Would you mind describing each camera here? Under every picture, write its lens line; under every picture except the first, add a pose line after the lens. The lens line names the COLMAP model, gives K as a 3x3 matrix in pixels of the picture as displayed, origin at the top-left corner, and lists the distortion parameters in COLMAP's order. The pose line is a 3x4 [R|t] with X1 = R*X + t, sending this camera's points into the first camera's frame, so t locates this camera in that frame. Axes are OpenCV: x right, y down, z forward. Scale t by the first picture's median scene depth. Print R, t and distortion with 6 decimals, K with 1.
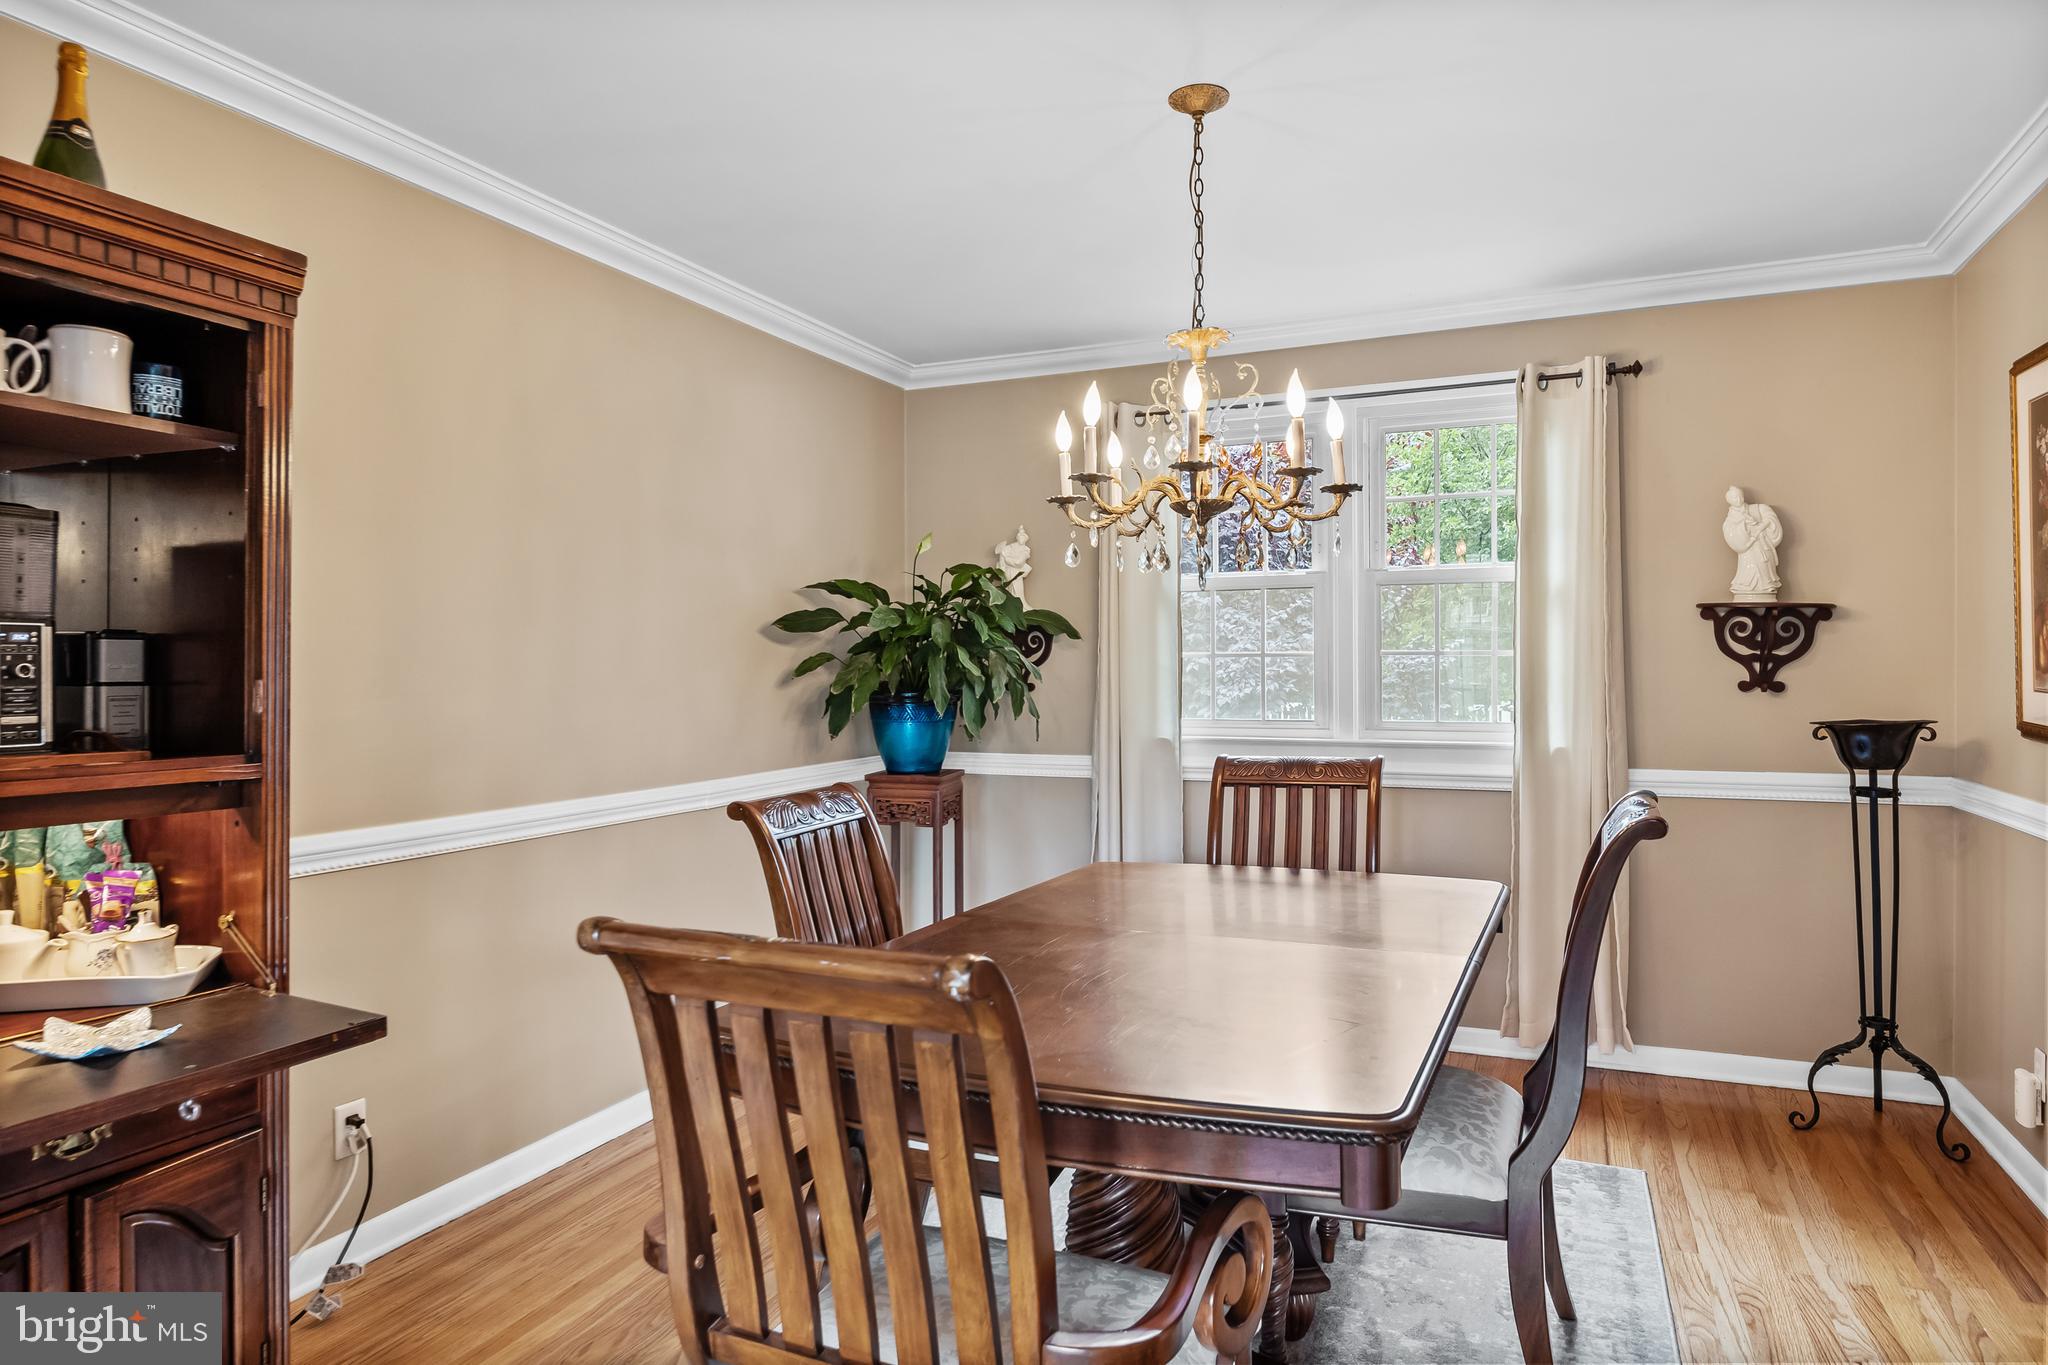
lens RADIAL K [[1195.2, 0, 1026.9], [0, 1195.2, 685.0], [0, 0, 1]] dist [-0.002054, -0.000534]
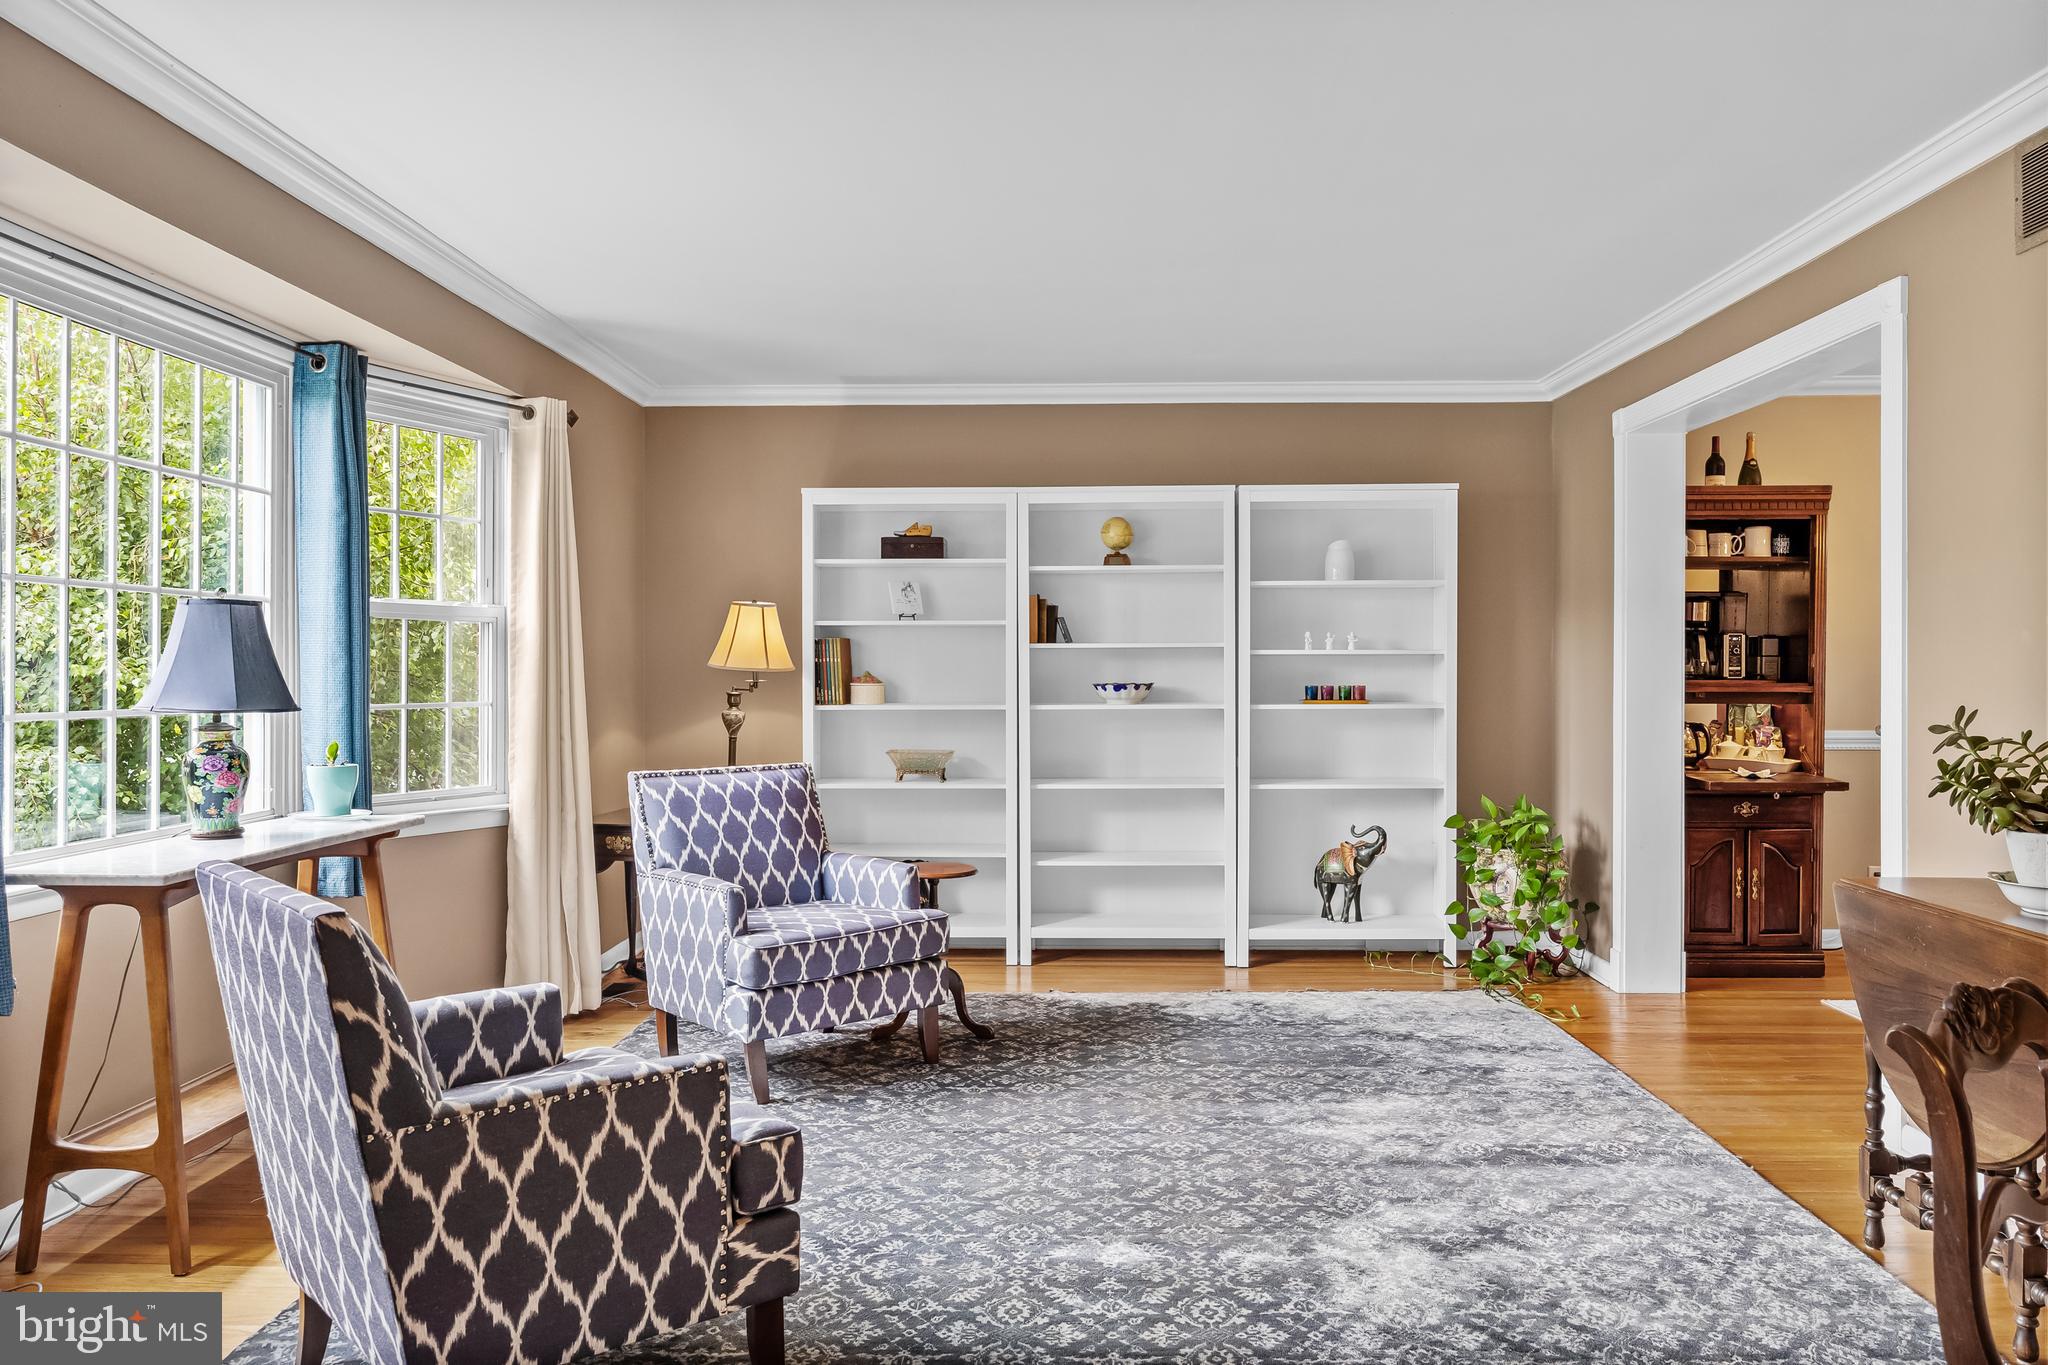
lens RADIAL K [[1546.8, 0, 1033.6], [0, 1546.8, 686.1], [0, 0, 1]] dist [-0.008076, 0.003749]
pose [[0.392784, 0.013845, -0.919527, 1.758150], [-0.004981, 0.999904, 0.012927, 0.030320], [0.919617, -0.000497, 0.392815, -1.851810]]
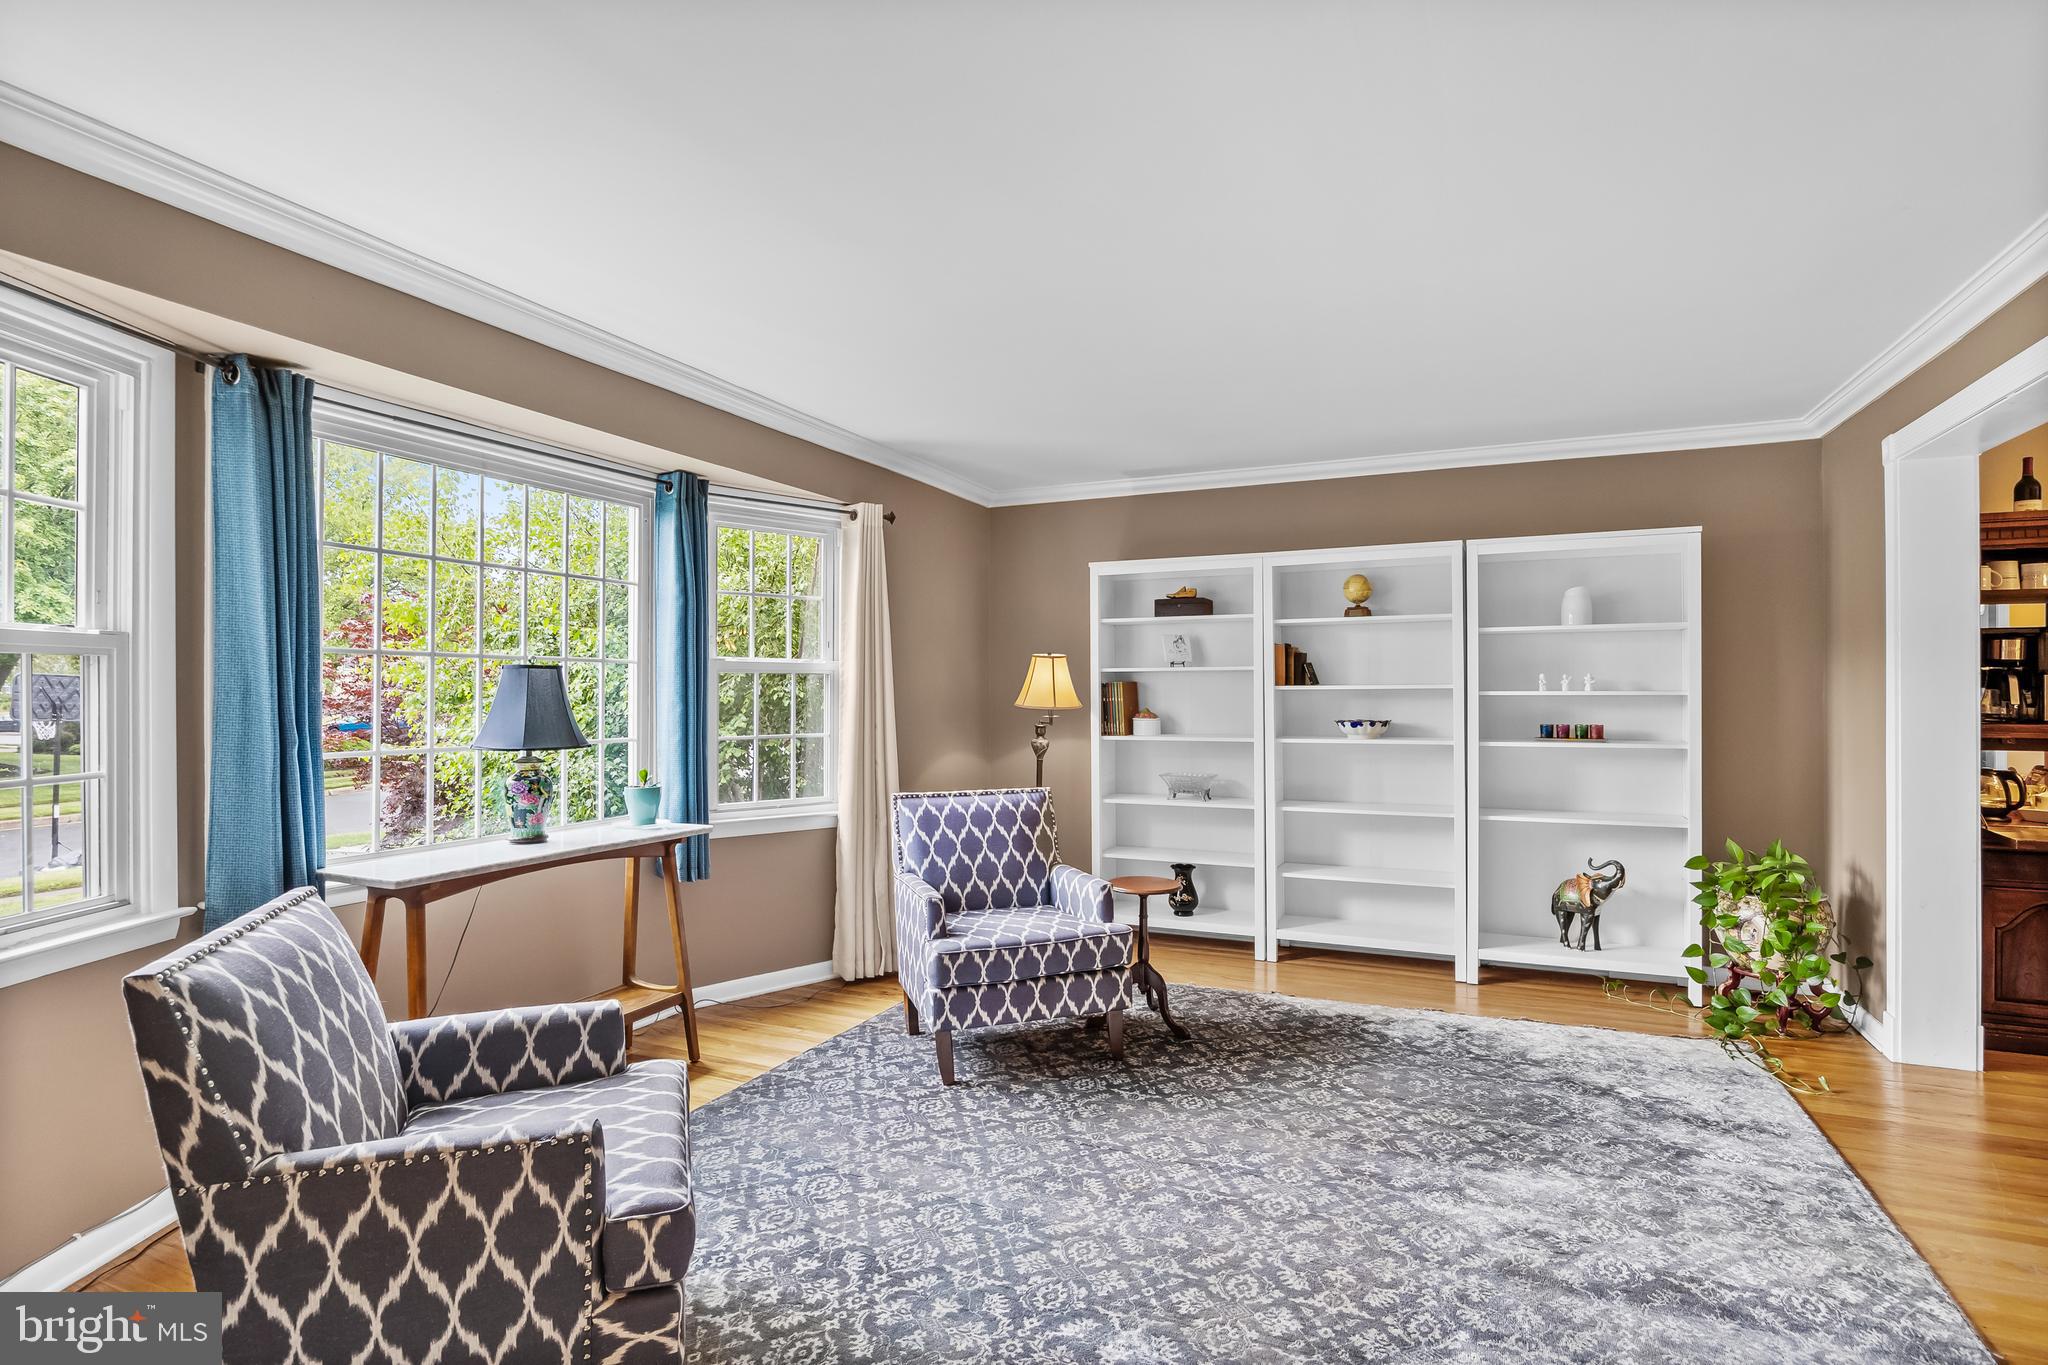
lens RADIAL K [[1040.4, 0, 1013.6], [0, 1040.4, 687.4], [0, 0, 1]] dist [-0.010674, -0.000724]
pose [[-0.003507, -0.001039, -0.999993, 1.257409], [-0.002445, 0.999996, -0.001031, -0.015293], [0.999991, 0.002442, -0.003510, -1.120405]]
